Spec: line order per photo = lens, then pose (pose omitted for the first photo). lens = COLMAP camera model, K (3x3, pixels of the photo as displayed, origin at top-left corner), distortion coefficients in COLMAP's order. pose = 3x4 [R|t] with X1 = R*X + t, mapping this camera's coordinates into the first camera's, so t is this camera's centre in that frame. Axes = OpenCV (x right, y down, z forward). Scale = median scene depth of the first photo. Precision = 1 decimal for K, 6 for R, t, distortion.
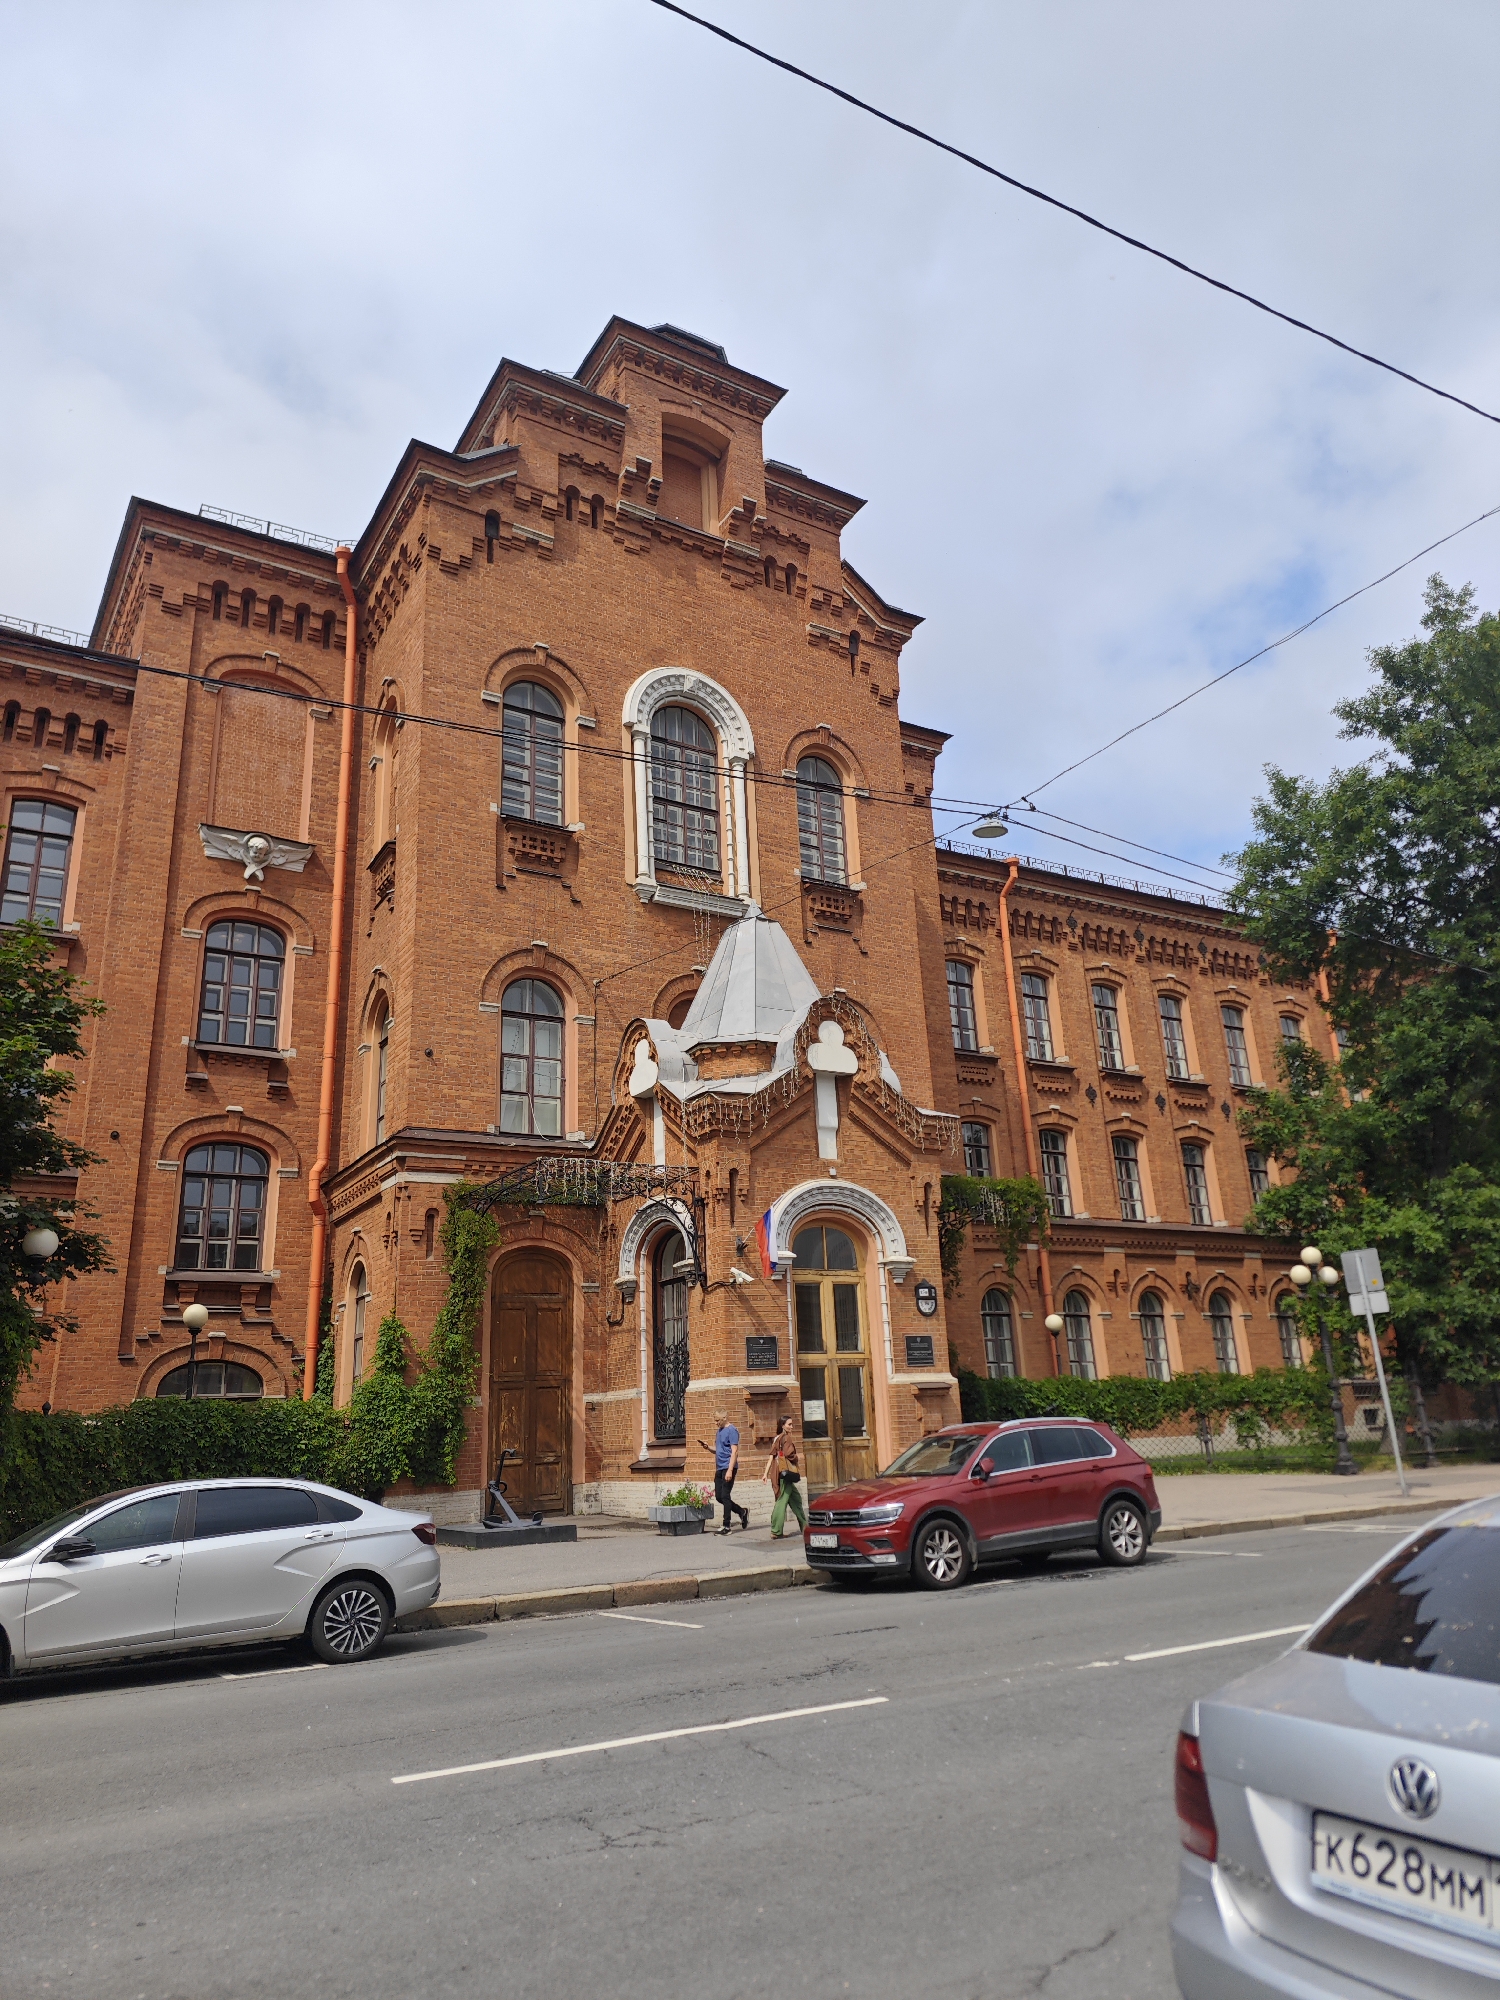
lens RADIAL K [[1322.0, 0, 785.7], [0, 1322.0, 974.7], [0, 0, 1]] dist [0.082172, -0.107025]
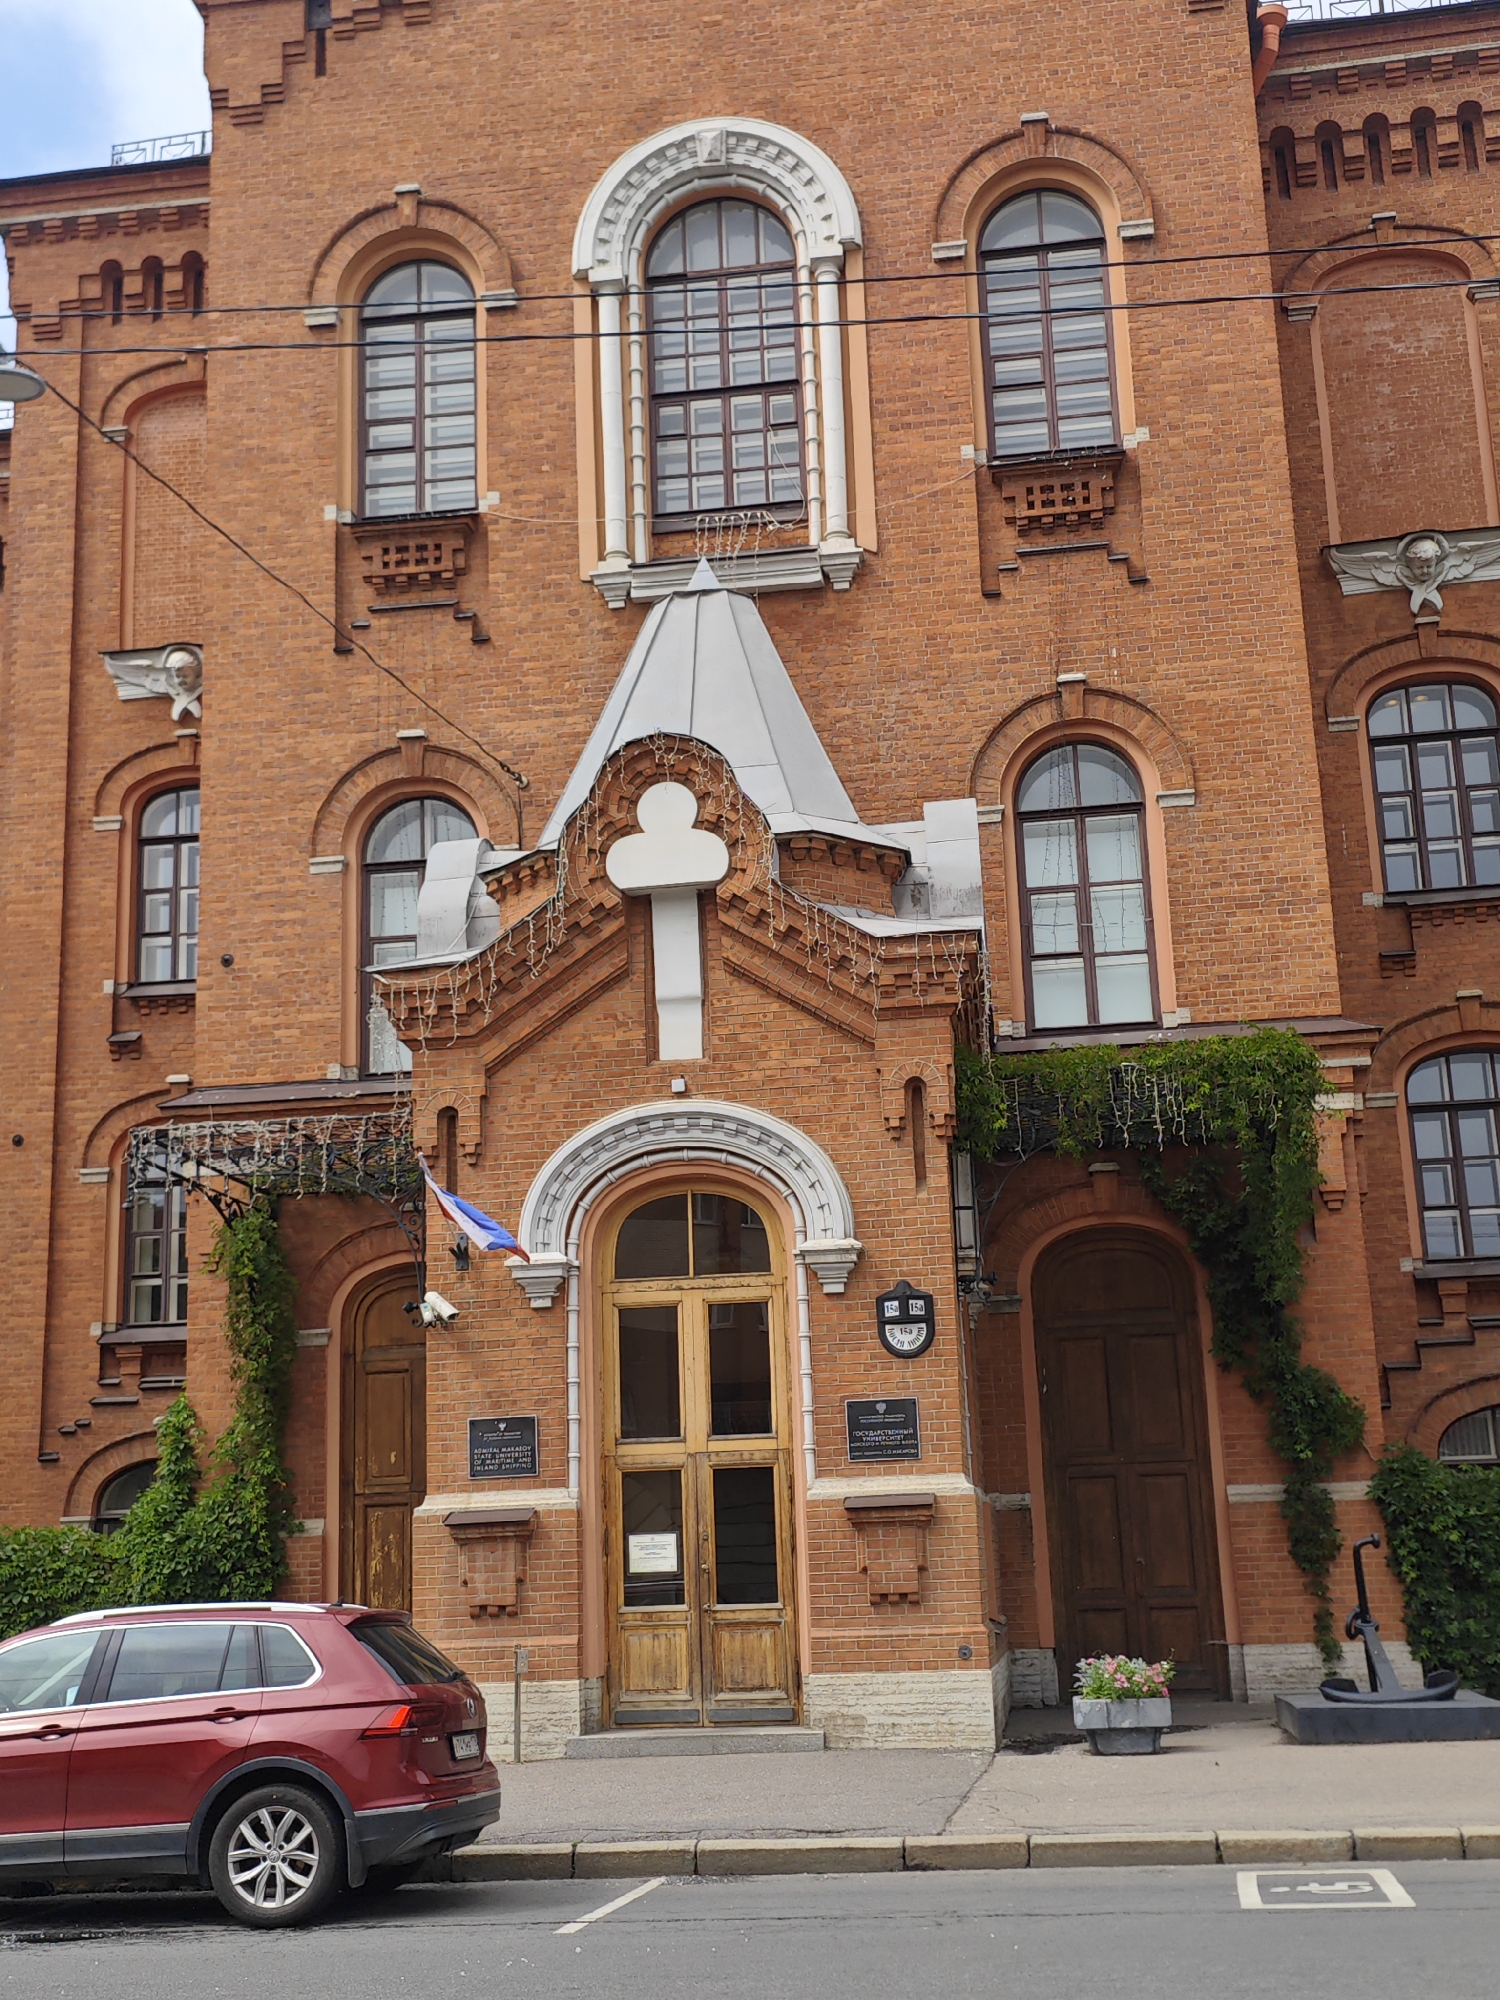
lens RADIAL K [[2318.5, 0, 750.0], [0, 2318.5, 1000.0], [0, 0, 1]] dist [0.116351, -0.268061]
pose [[0.764936, -0.137051, -0.629357, 0.548098], [0.207046, 0.977563, 0.038771, 0.081103], [0.609923, -0.159963, 0.776148, 0.314567]]
